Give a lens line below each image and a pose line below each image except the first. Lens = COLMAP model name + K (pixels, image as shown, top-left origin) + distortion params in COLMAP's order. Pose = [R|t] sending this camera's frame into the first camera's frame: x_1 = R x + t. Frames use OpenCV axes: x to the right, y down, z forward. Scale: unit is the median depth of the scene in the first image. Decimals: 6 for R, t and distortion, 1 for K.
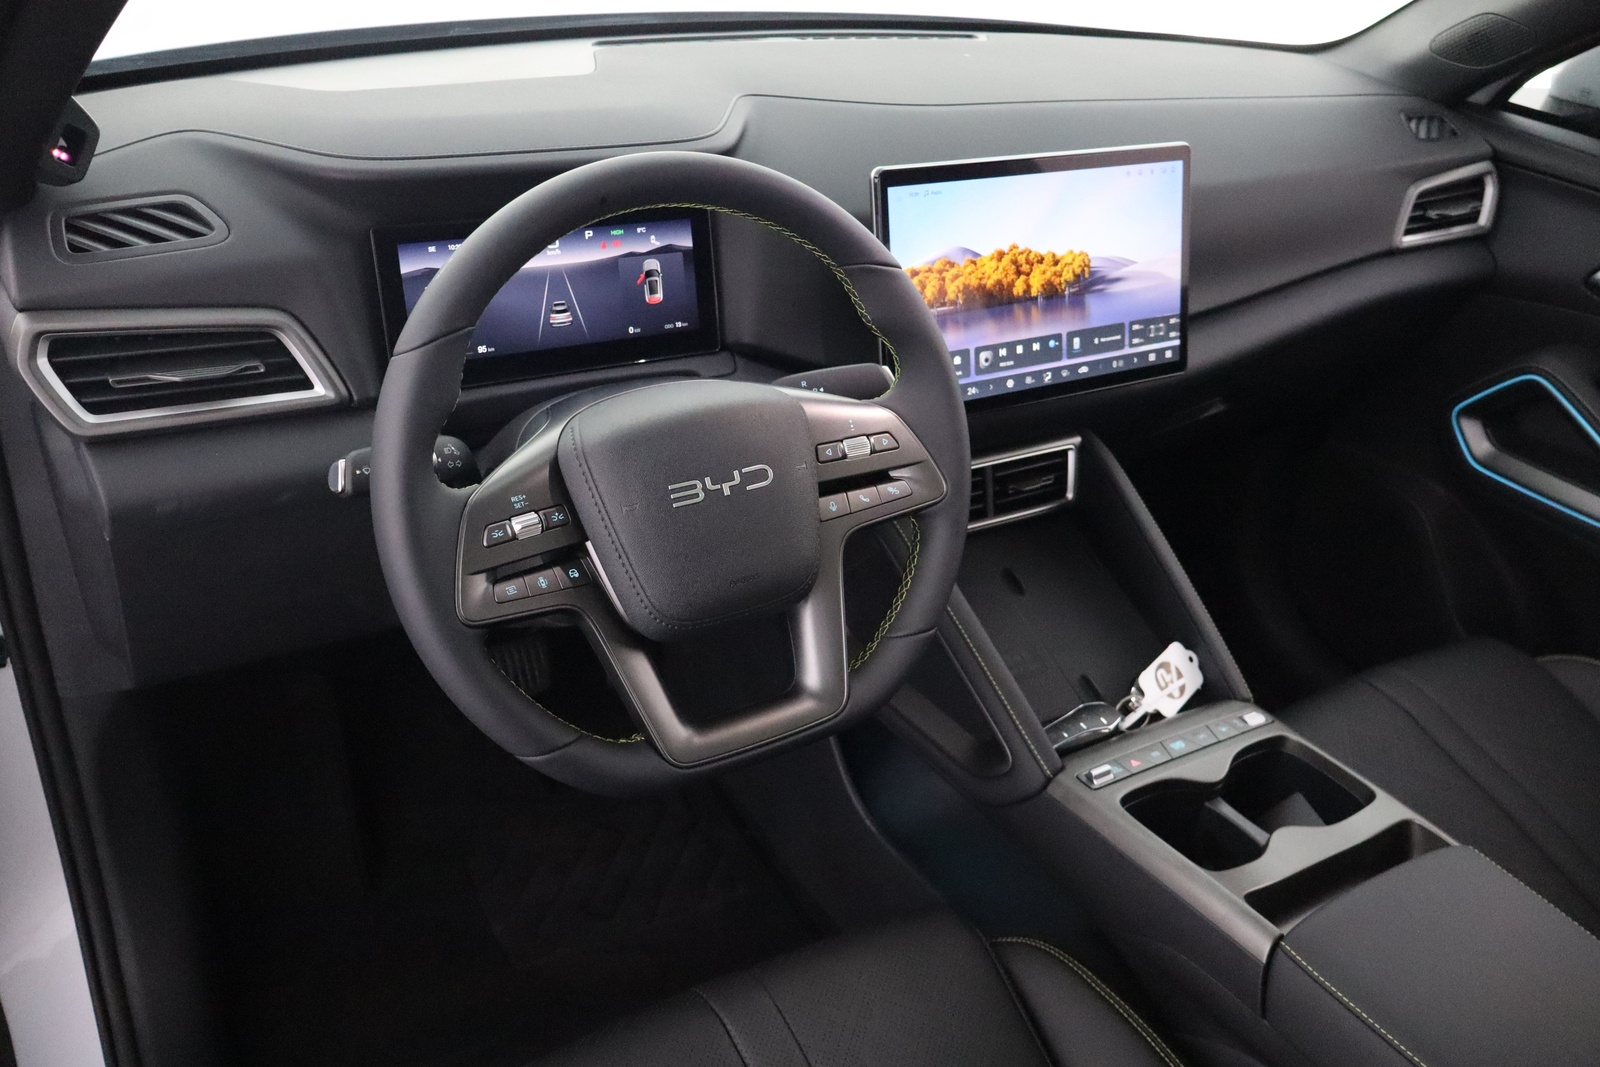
lens RADIAL K [[1386.6, 0, 801.3], [0, 1386.6, 527.7], [0, 0, 1]] dist [0.003373, -0.002349]
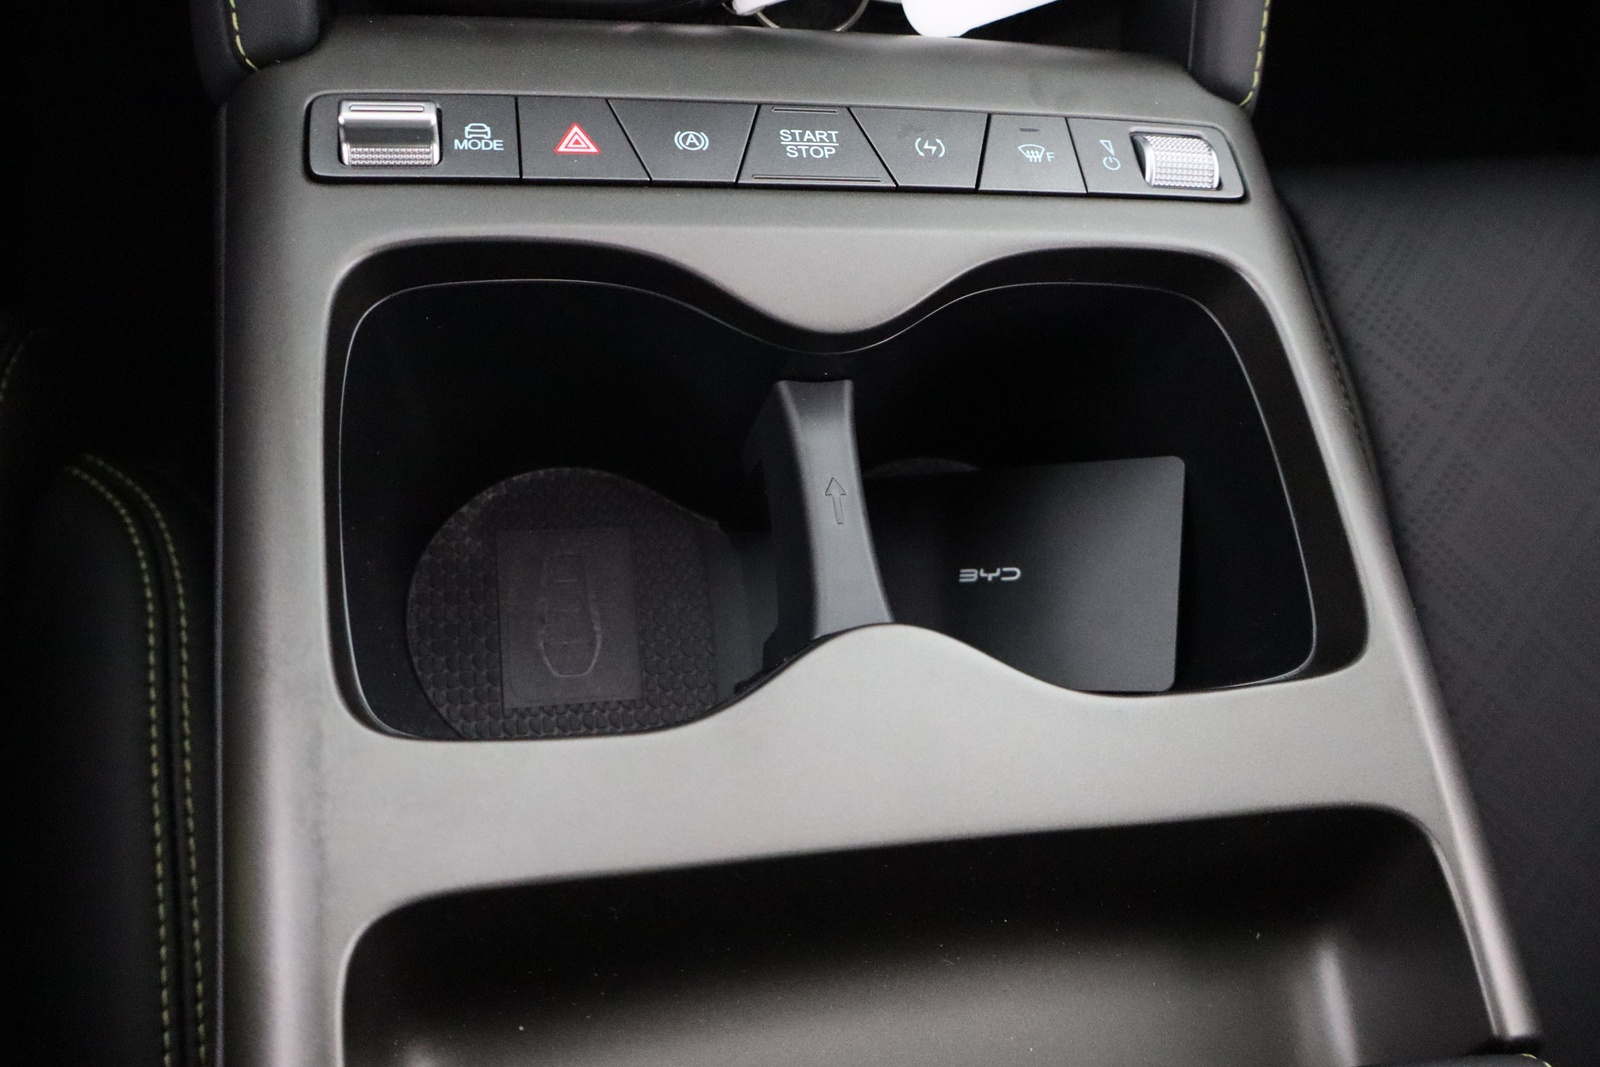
lens RADIAL K [[1386.6, 0, 799.8], [0, 1386.6, 529.3], [0, 0, 1]] dist [0.003373, -0.002349]
pose [[0.907628, 0.413289, -0.073510, 0.305799], [-0.306653, 0.772380, 0.556231, 0.066271], [0.286662, -0.482309, 0.827770, 0.720516]]
